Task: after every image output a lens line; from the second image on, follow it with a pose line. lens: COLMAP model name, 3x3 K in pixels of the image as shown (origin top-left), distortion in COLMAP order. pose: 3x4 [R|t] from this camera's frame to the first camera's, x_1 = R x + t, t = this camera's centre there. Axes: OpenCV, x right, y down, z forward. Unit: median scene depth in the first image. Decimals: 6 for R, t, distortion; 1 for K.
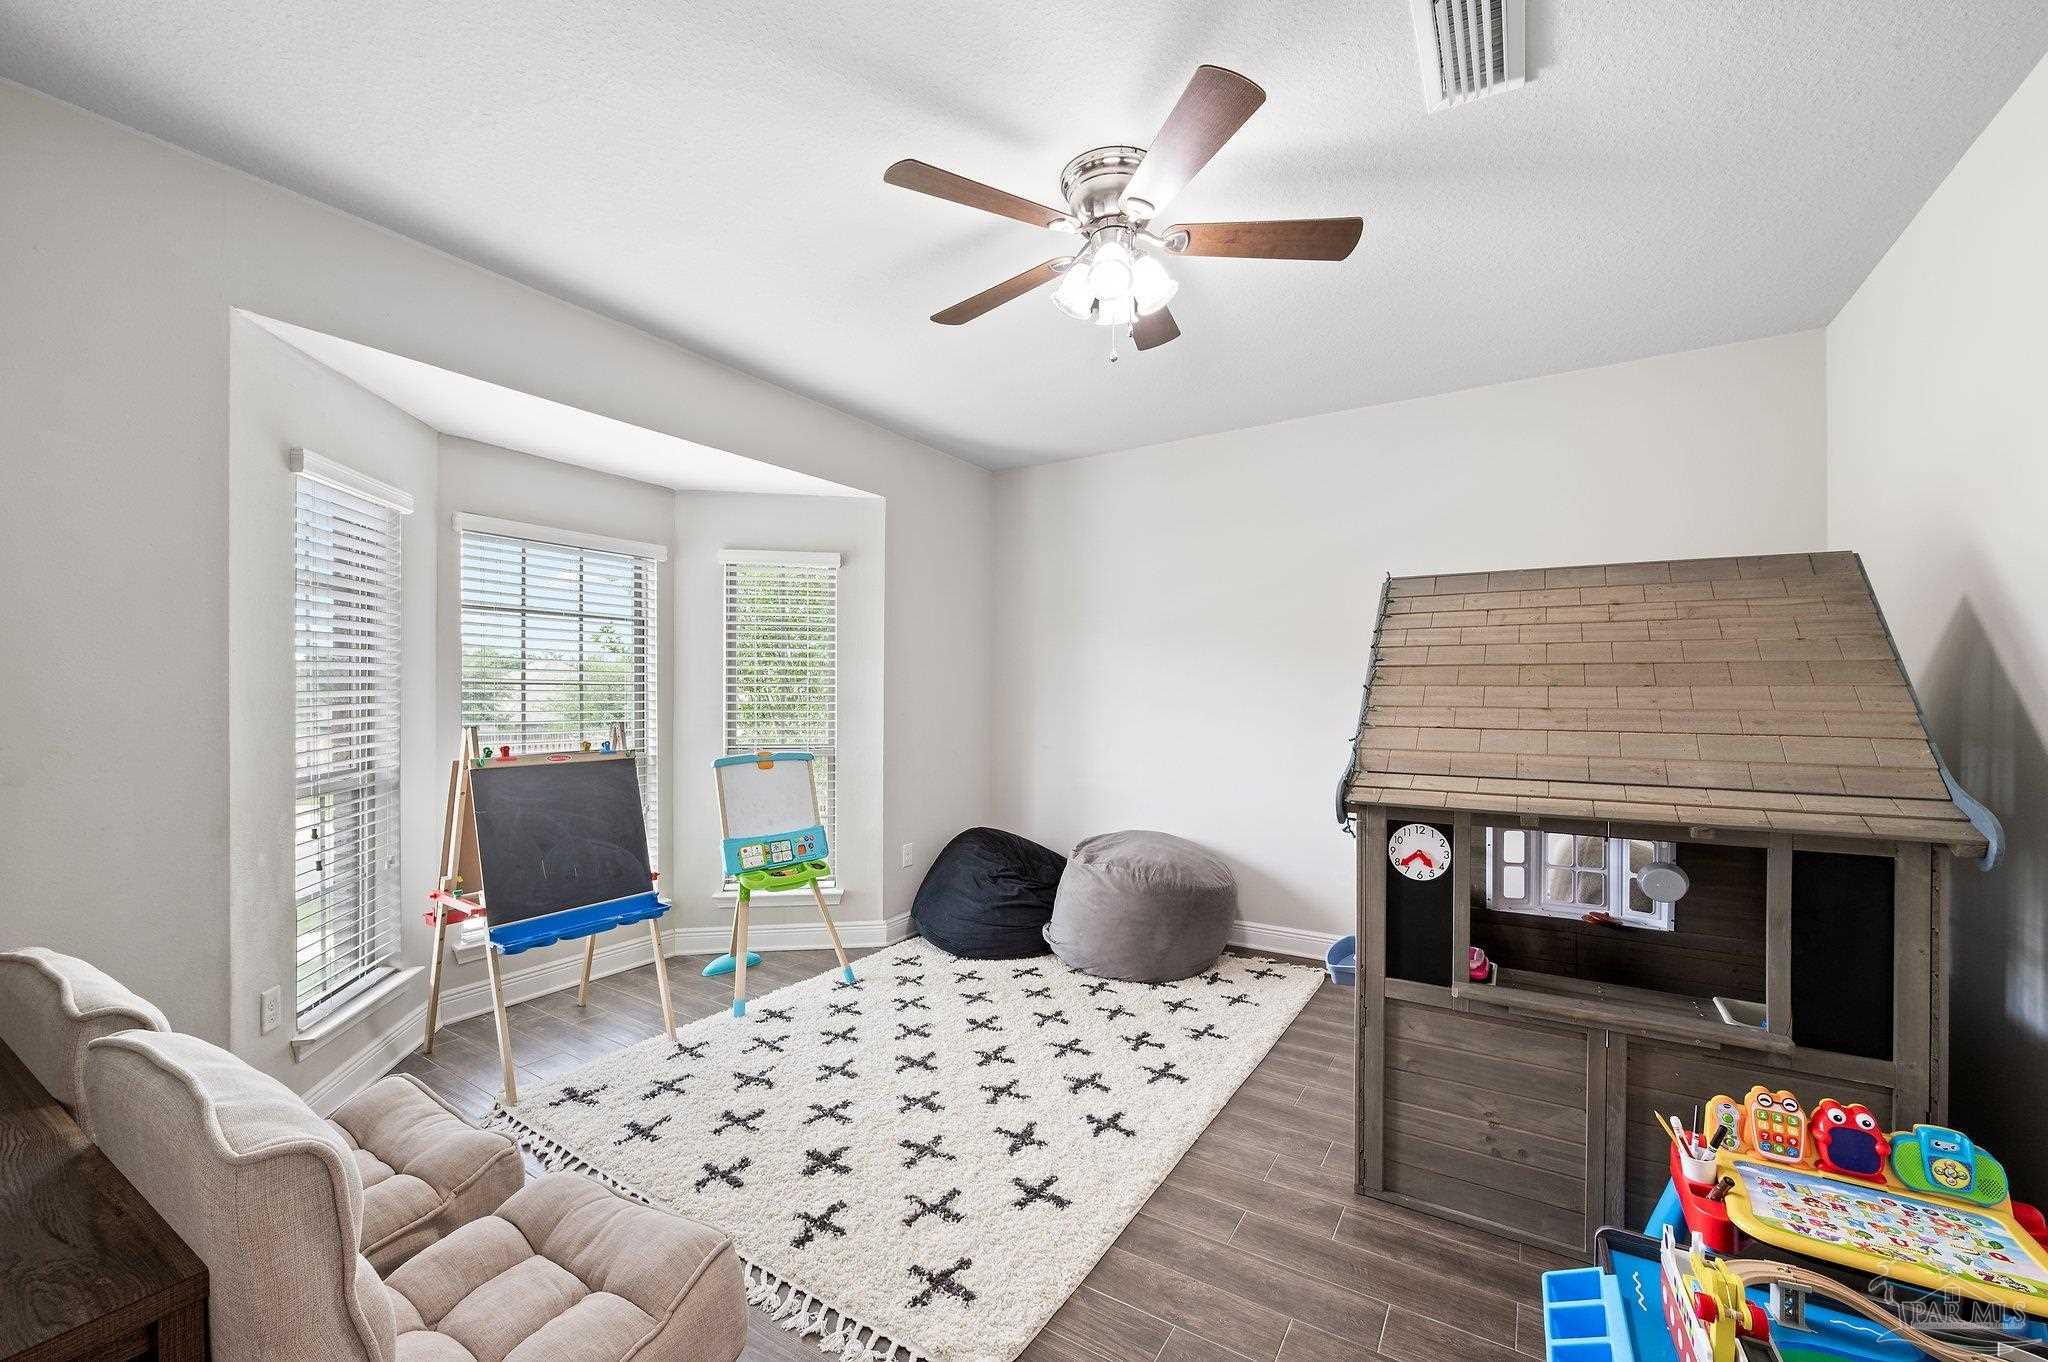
lens RADIAL K [[801.9, 0, 1027.5], [0, 801.9, 704.1], [0, 0, 1]] dist [-0.000350, -0.000074]
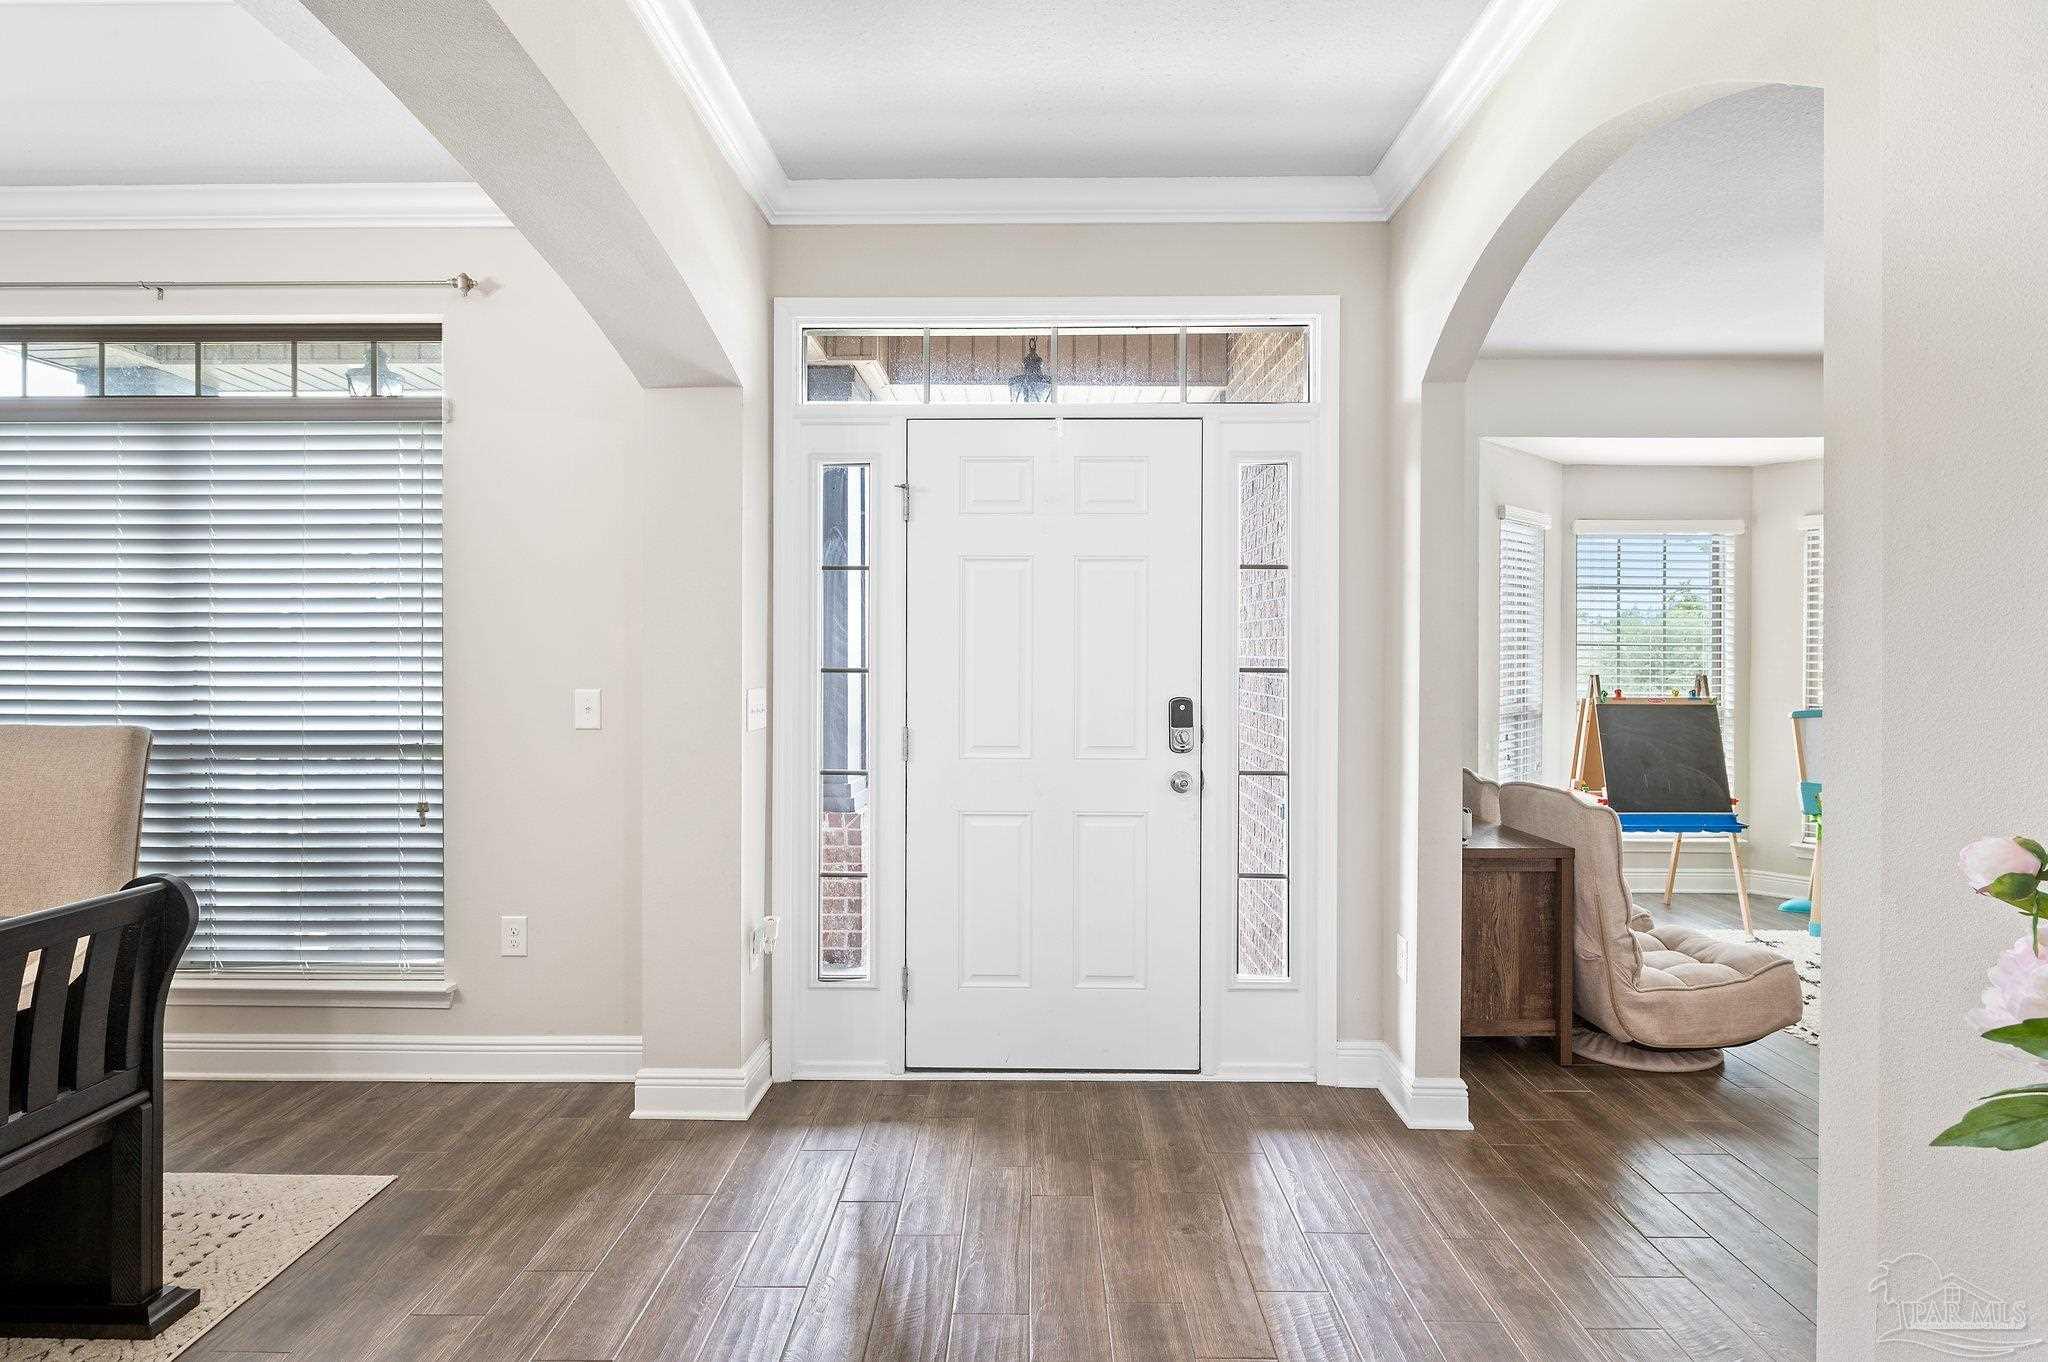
lens RADIAL K [[1013.1, 0, 1025.5], [0, 1013.1, 651.8], [0, 0, 1]] dist [-0.003011, -0.000424]
pose [[0.517520, -0.001533, -0.855670, 0.289750], [-0.016293, 0.999799, -0.011645, 0.021219], [0.855516, 0.019968, 0.517392, -0.711899]]
